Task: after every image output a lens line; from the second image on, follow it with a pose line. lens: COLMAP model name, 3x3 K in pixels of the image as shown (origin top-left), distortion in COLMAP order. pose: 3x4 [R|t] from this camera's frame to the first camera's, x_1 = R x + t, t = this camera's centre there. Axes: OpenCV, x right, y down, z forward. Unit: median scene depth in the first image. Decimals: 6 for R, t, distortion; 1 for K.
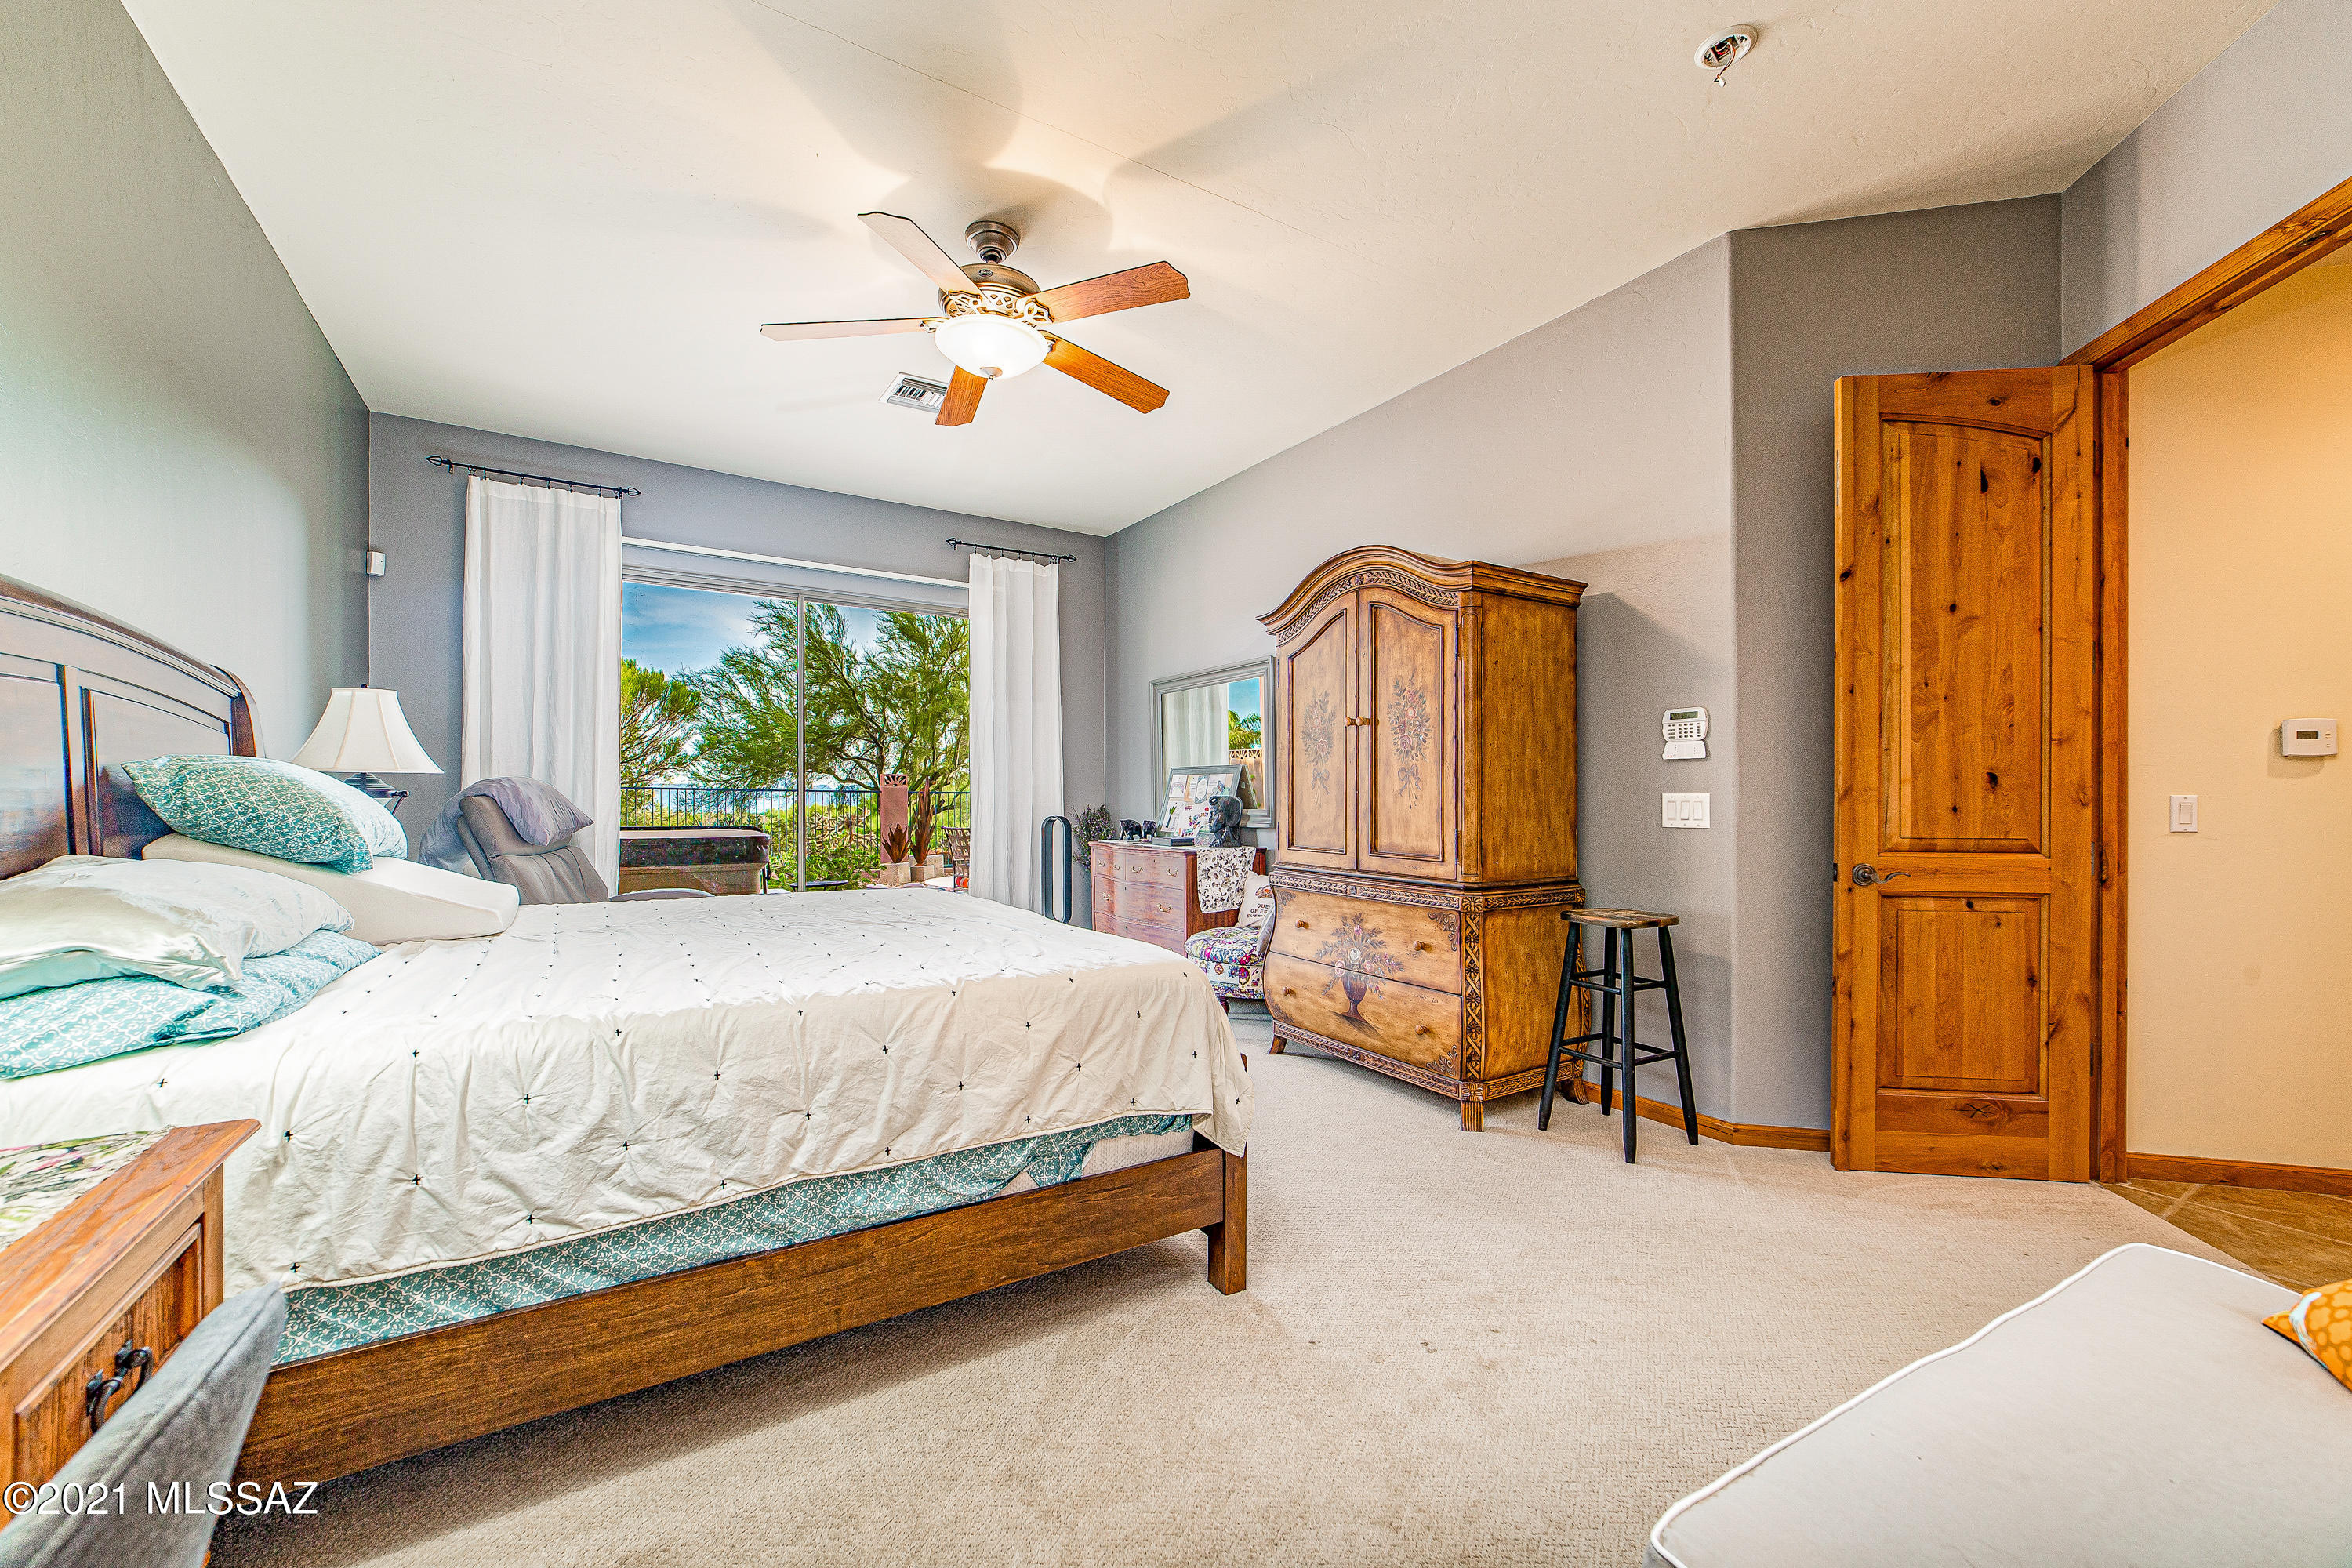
lens RADIAL K [[941.5, 0, 1180.0], [0, 941.5, 793.9], [0, 0, 1]] dist [-0.003665, 0.000210]
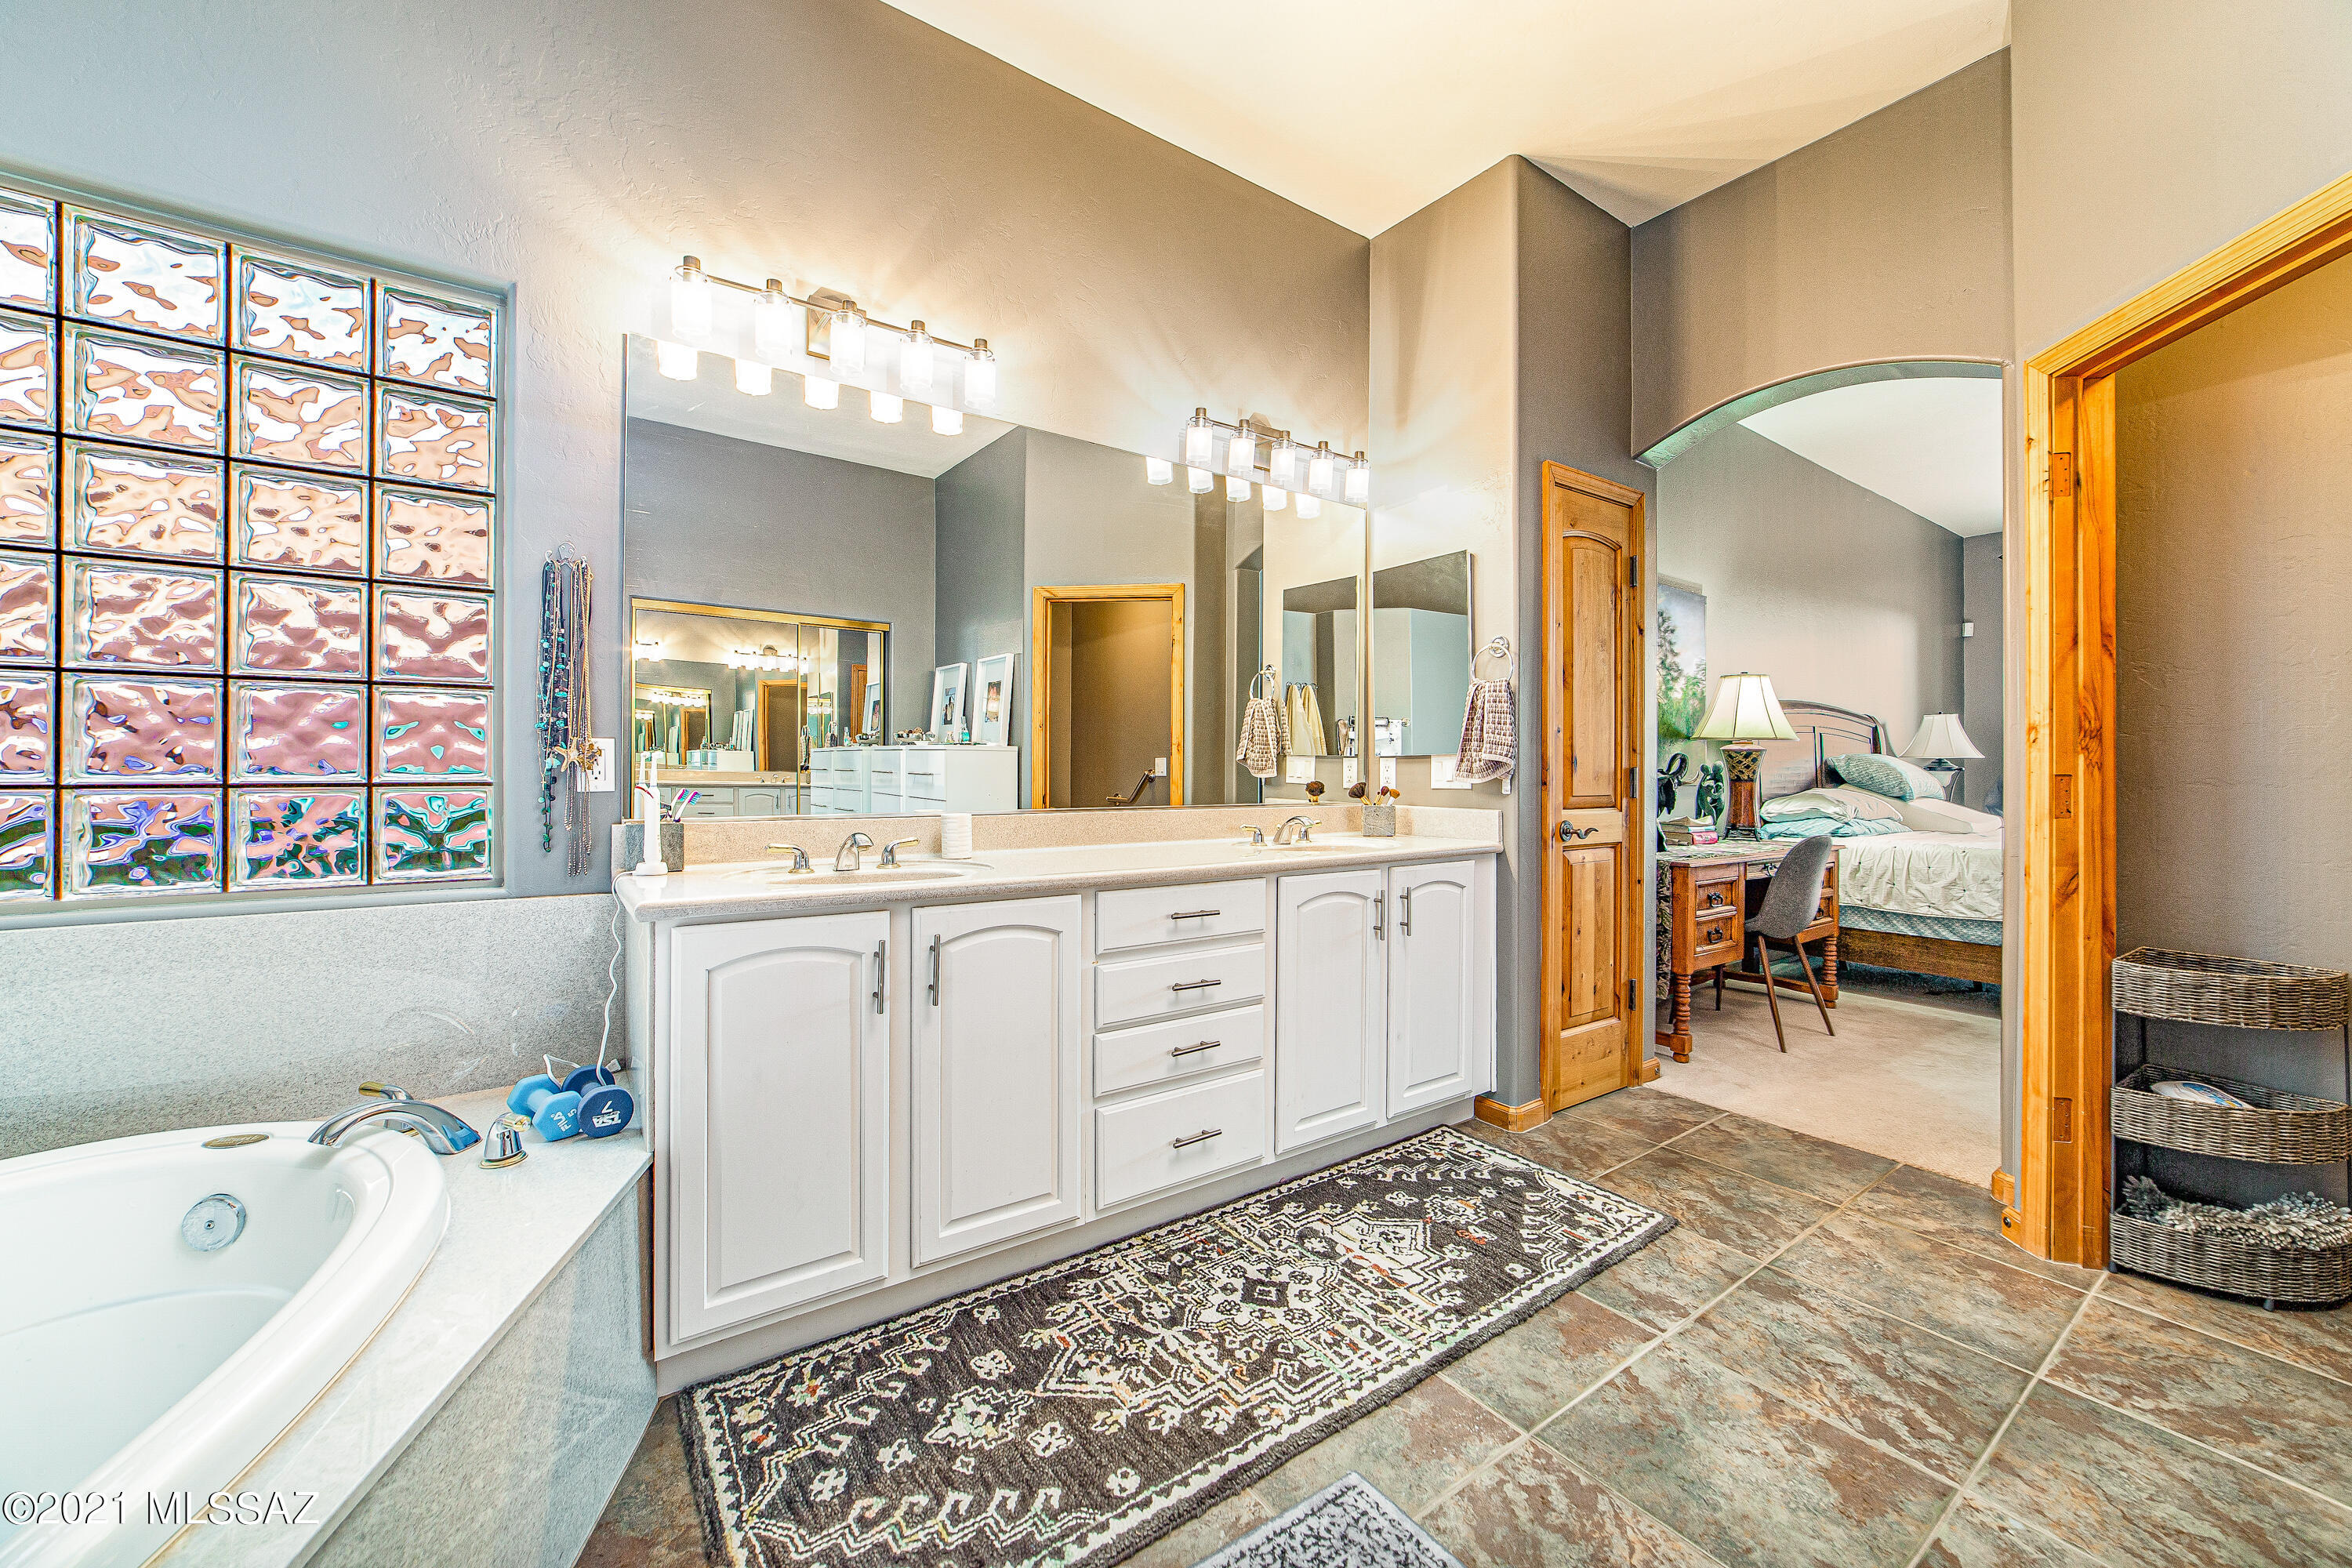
lens RADIAL K [[915.1, 0, 1191.0], [0, 915.1, 773.0], [0, 0, 1]] dist [-0.022492, 0.008269]
pose [[0.066140, -0.001701, -0.997809, 0.916655], [0.005121, 0.999986, -0.001365, 0.005751], [0.997797, -0.005019, 0.066148, -0.696588]]
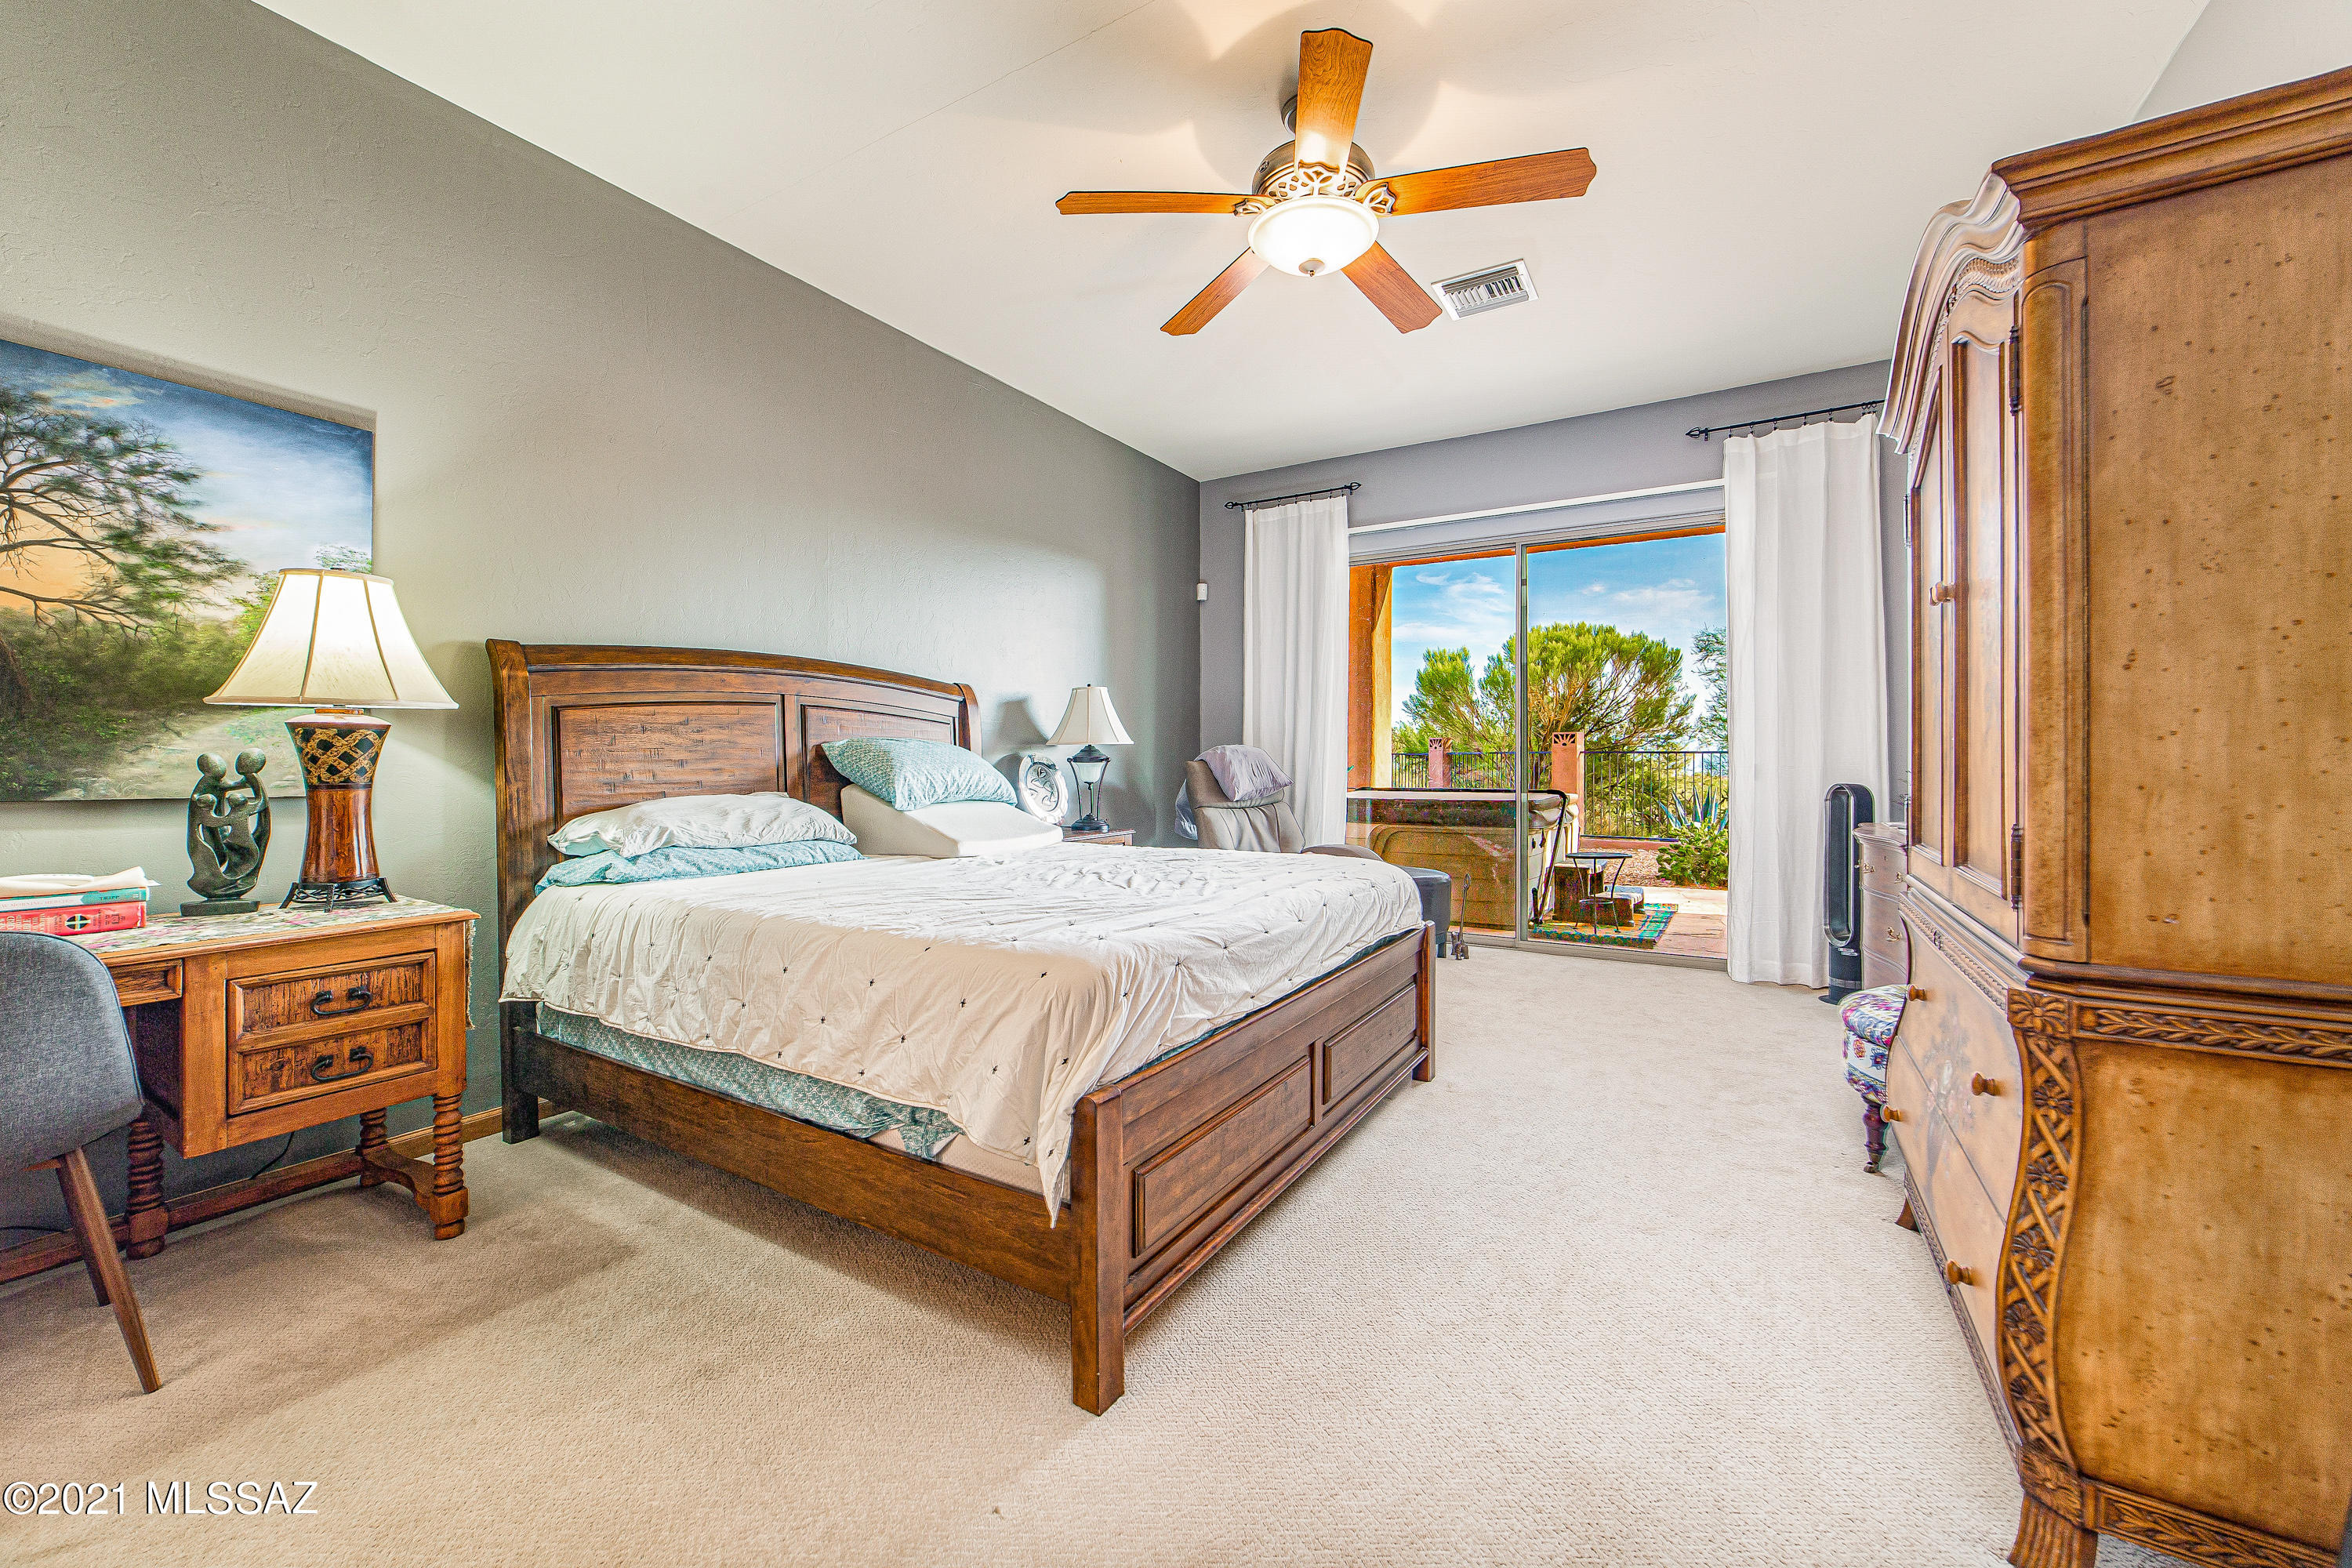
lens RADIAL K [[941.5, 0, 1167.6], [0, 941.5, 767.4], [0, 0, 1]] dist [-0.003665, 0.000210]
pose [[0.434744, 0.001998, -0.900552, 0.515722], [0.007021, 0.999960, 0.005608, 0.007046], [0.900527, -0.008761, 0.434713, 0.492906]]
